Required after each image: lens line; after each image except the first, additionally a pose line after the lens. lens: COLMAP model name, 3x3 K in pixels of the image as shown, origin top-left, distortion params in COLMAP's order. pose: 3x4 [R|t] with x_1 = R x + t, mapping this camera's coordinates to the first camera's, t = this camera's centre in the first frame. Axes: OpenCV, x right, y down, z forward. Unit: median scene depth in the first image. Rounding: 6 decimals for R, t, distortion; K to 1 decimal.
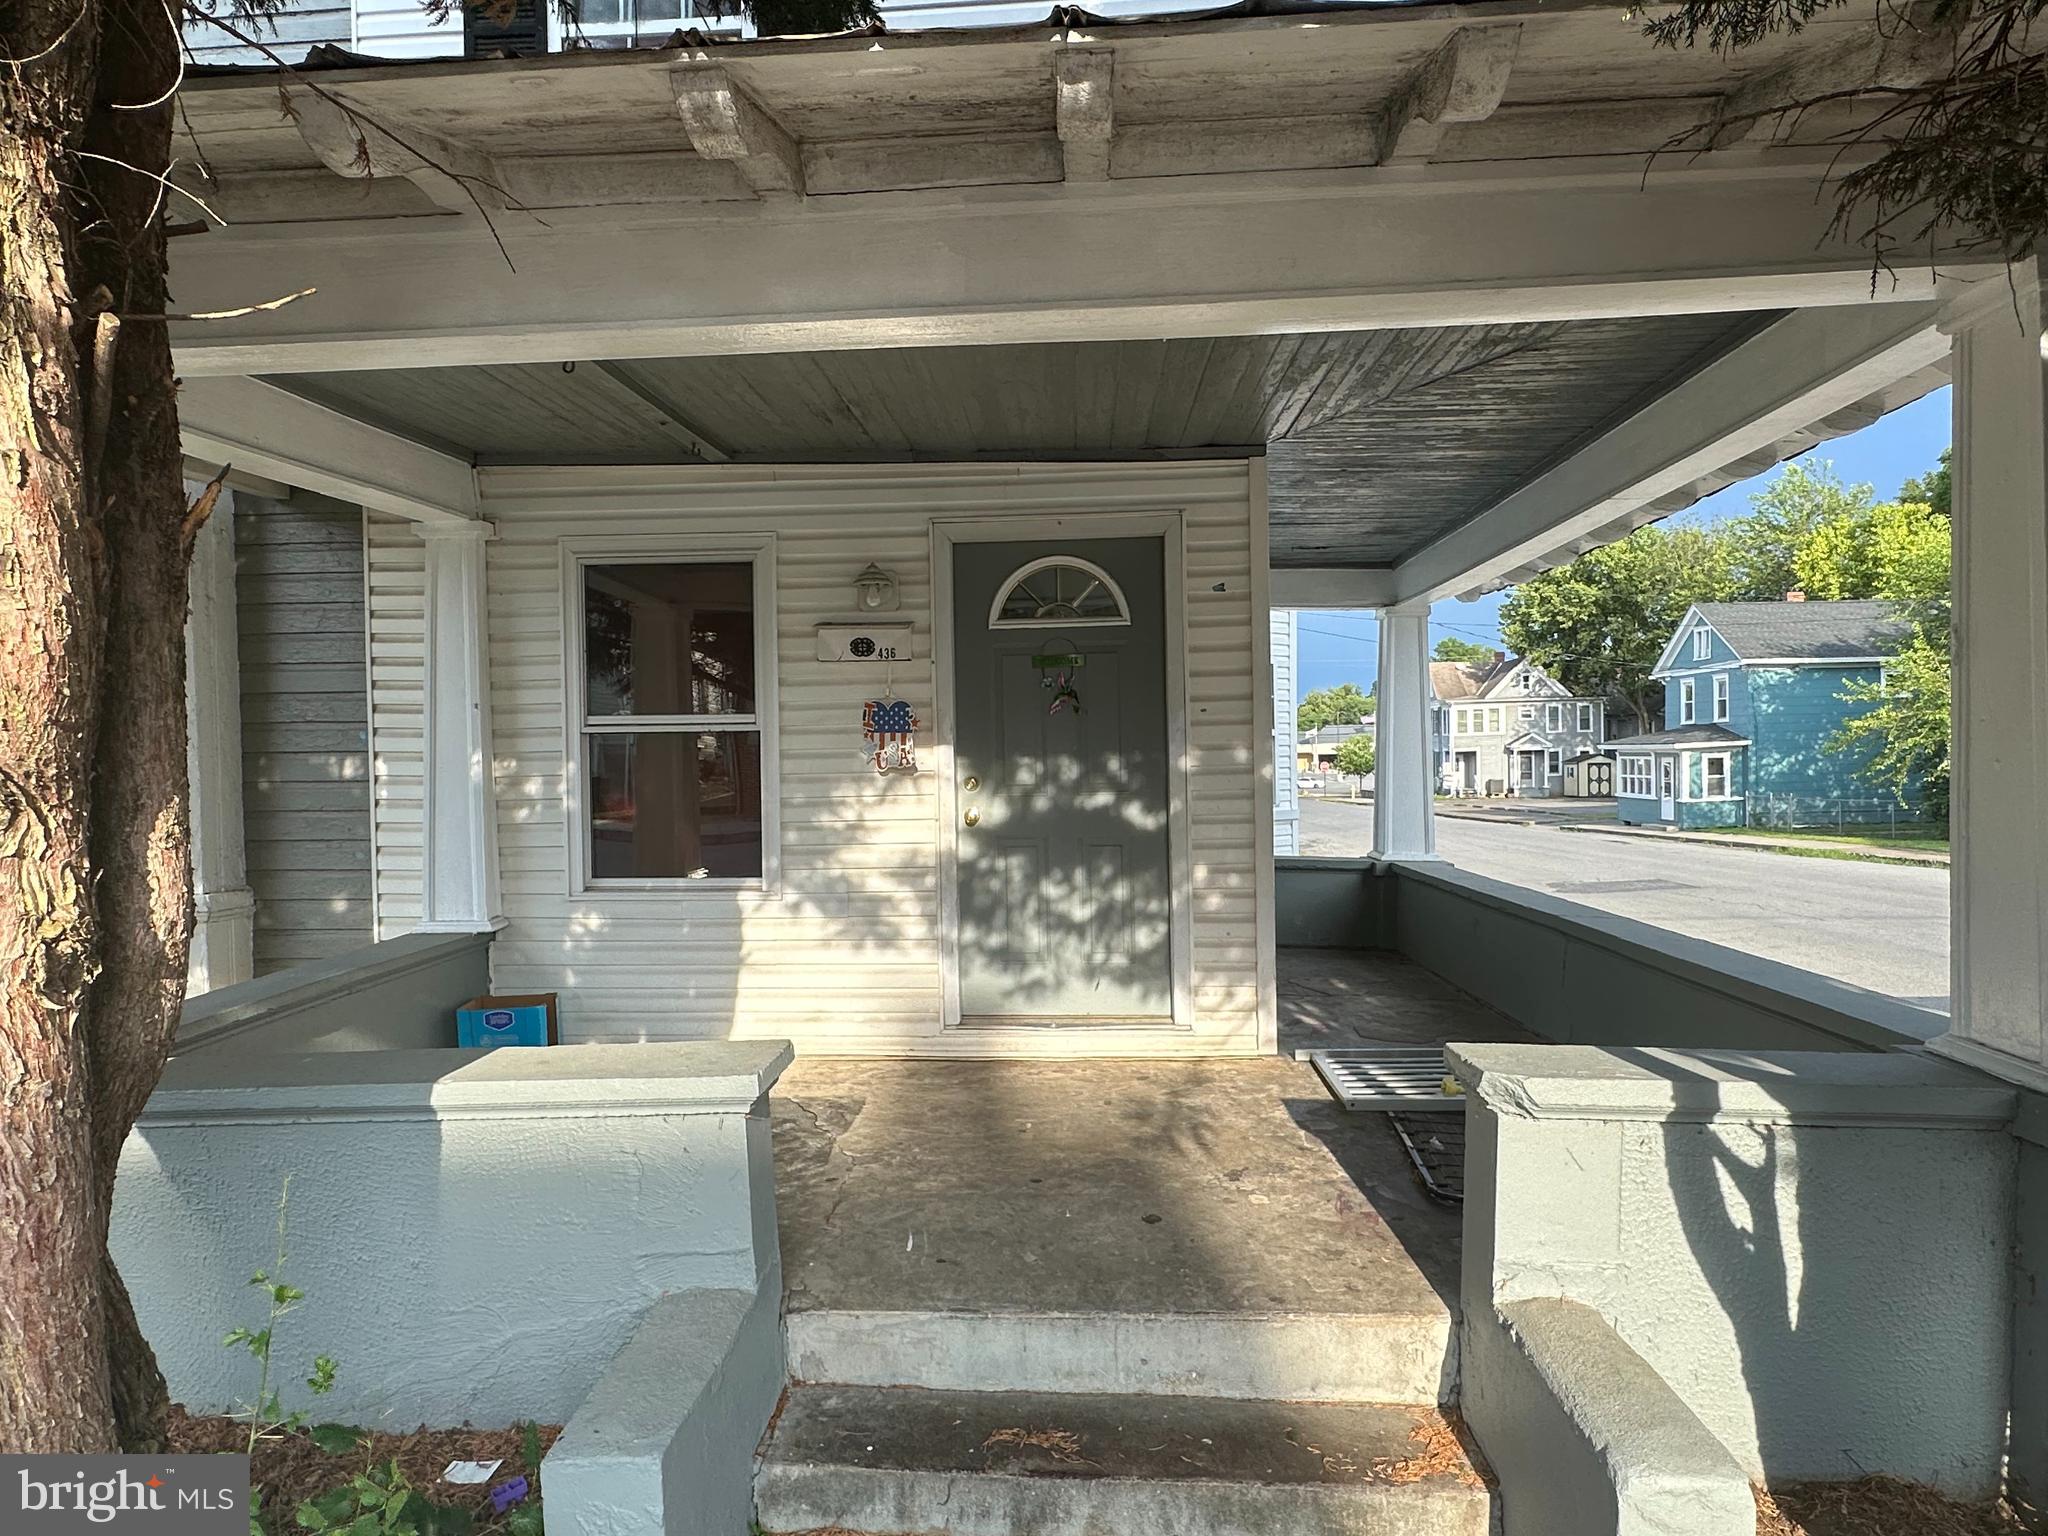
lens RADIAL K [[1223.1, 0, 1025.7], [0, 1223.1, 773.5], [0, 0, 1]] dist [-0.001333, -0.001354]
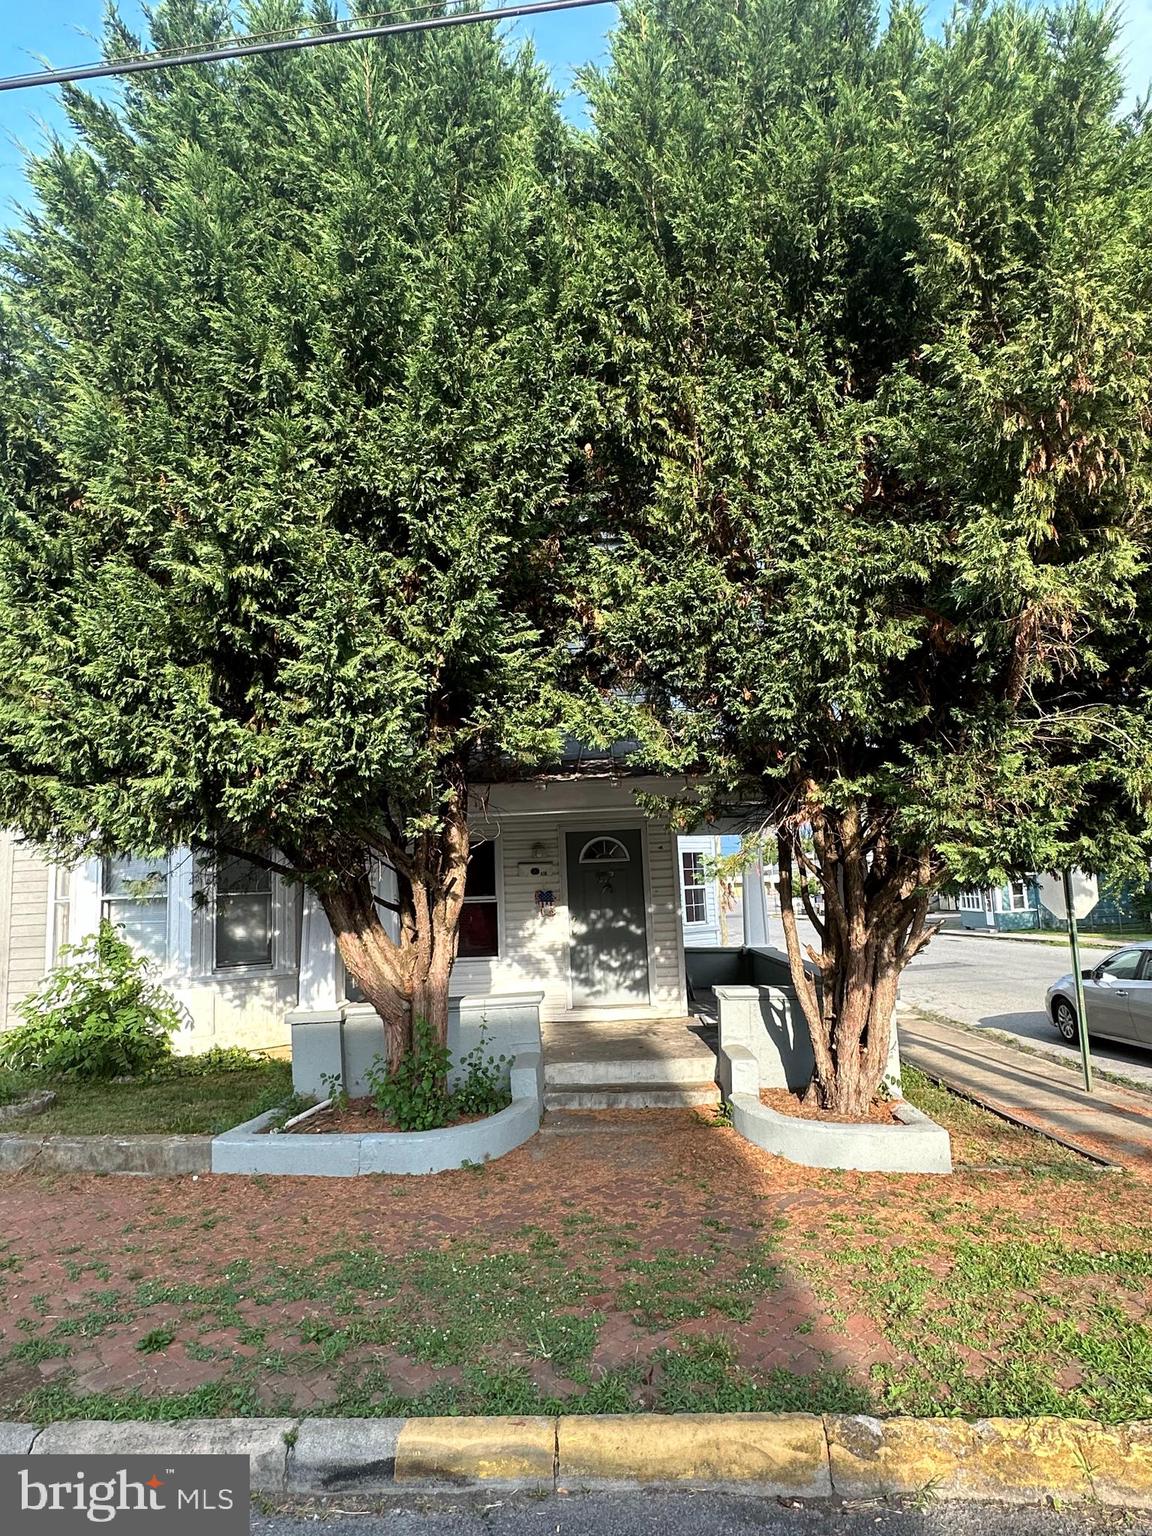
lens RADIAL K [[917.3, 0, 569.0], [0, 917.3, 769.6], [0, 0, 1]] dist [-0.001333, -0.001354]
pose [[0.999655, -0.020373, 0.016562, -0.083843], [0.022509, 0.989734, -0.141141, -0.033947], [-0.013516, 0.141465, 0.989851, -1.117257]]
